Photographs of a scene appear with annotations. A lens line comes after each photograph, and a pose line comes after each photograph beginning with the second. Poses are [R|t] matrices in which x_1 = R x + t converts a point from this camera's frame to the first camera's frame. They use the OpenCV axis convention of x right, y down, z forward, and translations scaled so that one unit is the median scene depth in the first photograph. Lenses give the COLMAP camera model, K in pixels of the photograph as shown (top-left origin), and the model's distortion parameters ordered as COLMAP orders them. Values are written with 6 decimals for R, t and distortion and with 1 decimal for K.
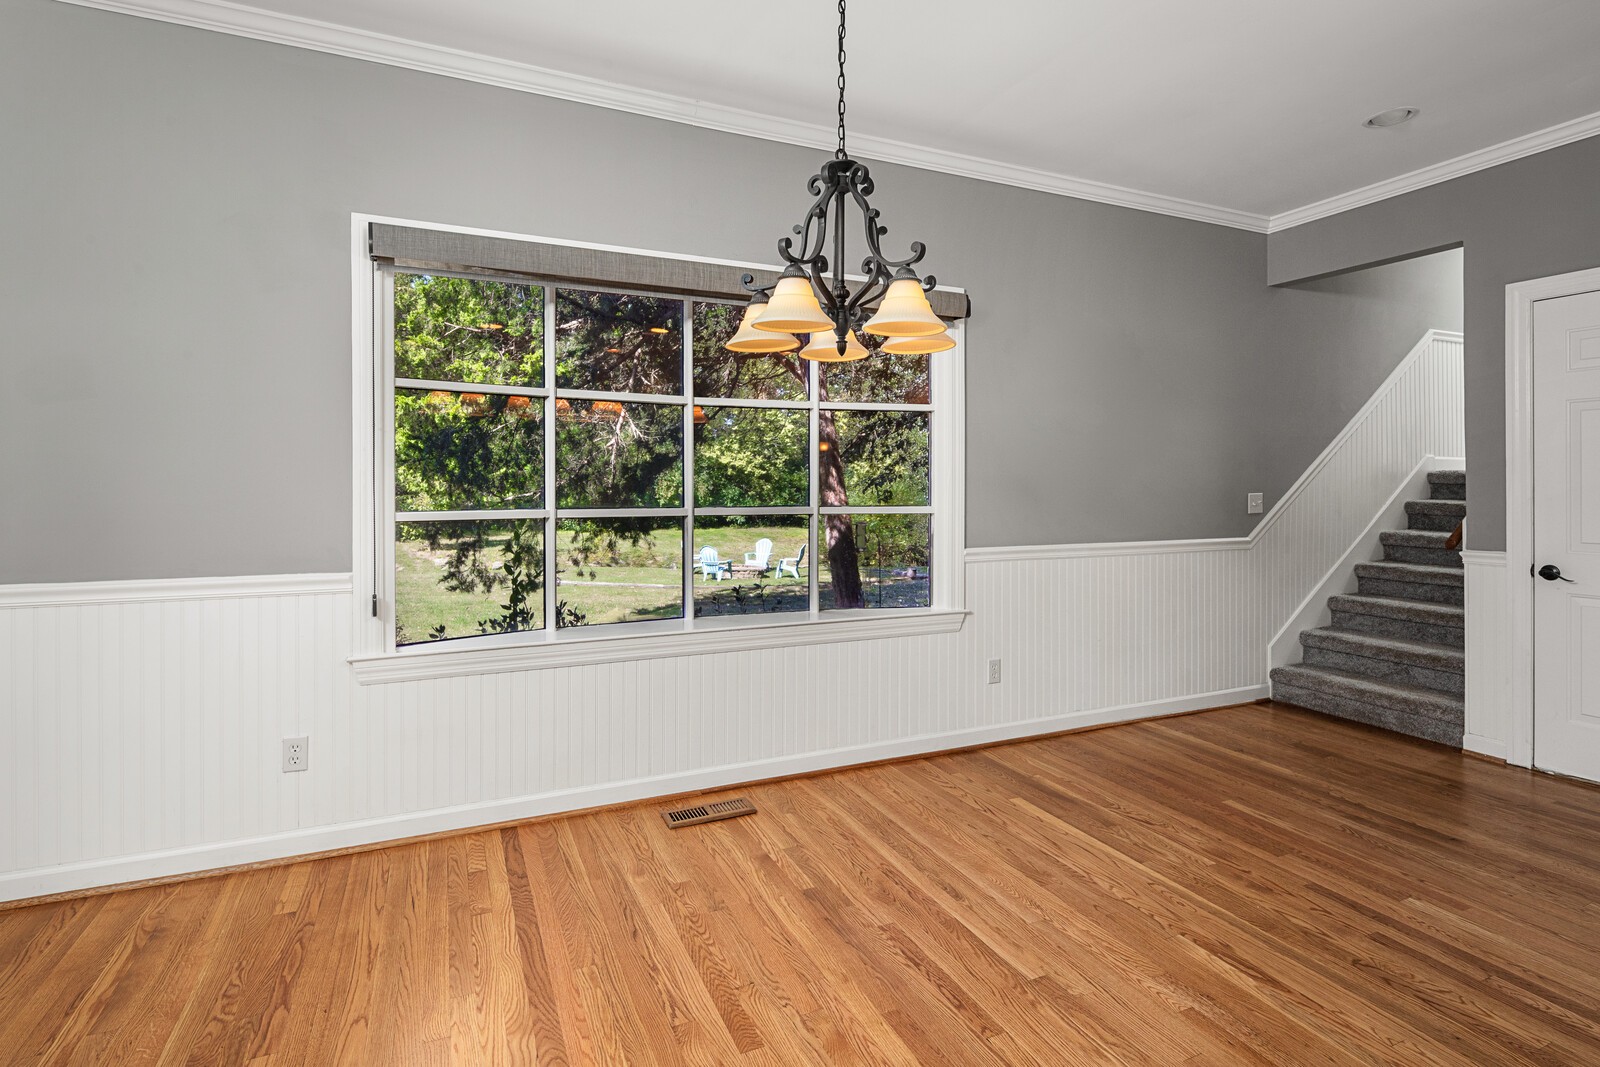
lens RADIAL K [[791.8, 0, 807.2], [0, 791.8, 486.6], [0, 0, 1]] dist [0.000740, -0.001224]
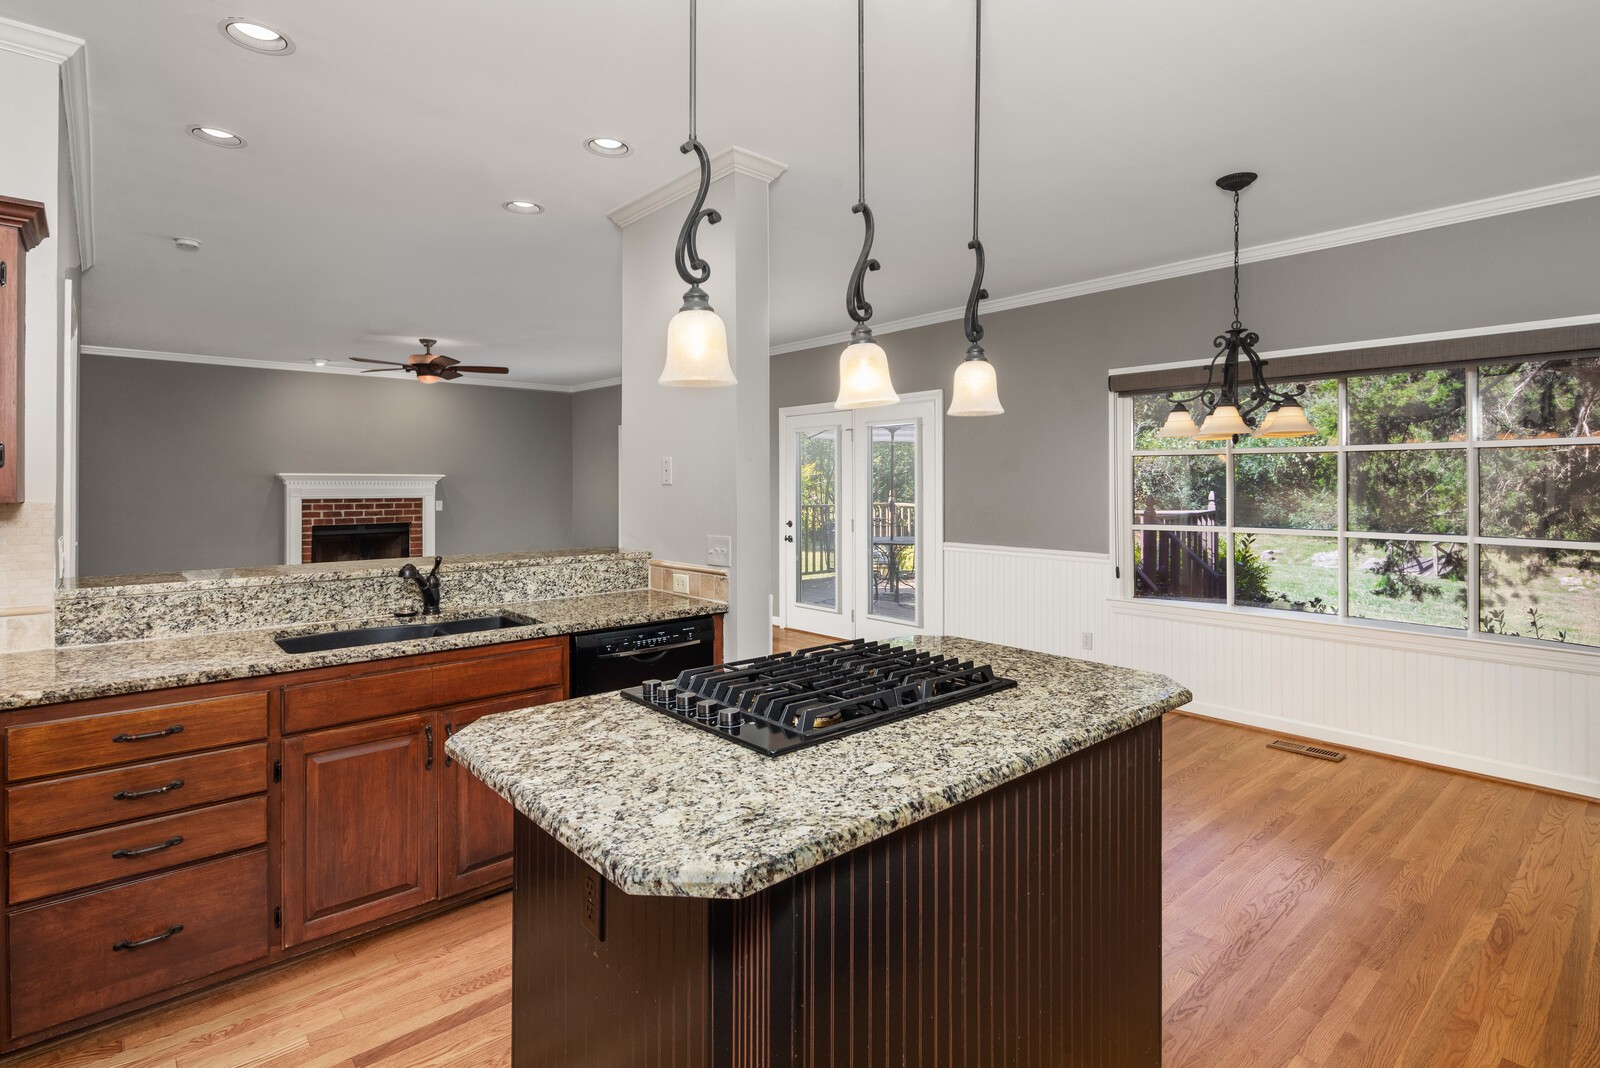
lens RADIAL K [[791.8, 0, 787.4], [0, 791.8, 476.7], [0, 0, 1]] dist [0.000740, -0.001224]
pose [[0.287246, -0.002753, -0.957853, 1.104134], [0.003557, 0.999992, -0.001807, -0.075372], [0.957850, -0.002889, 0.287254, -0.302295]]
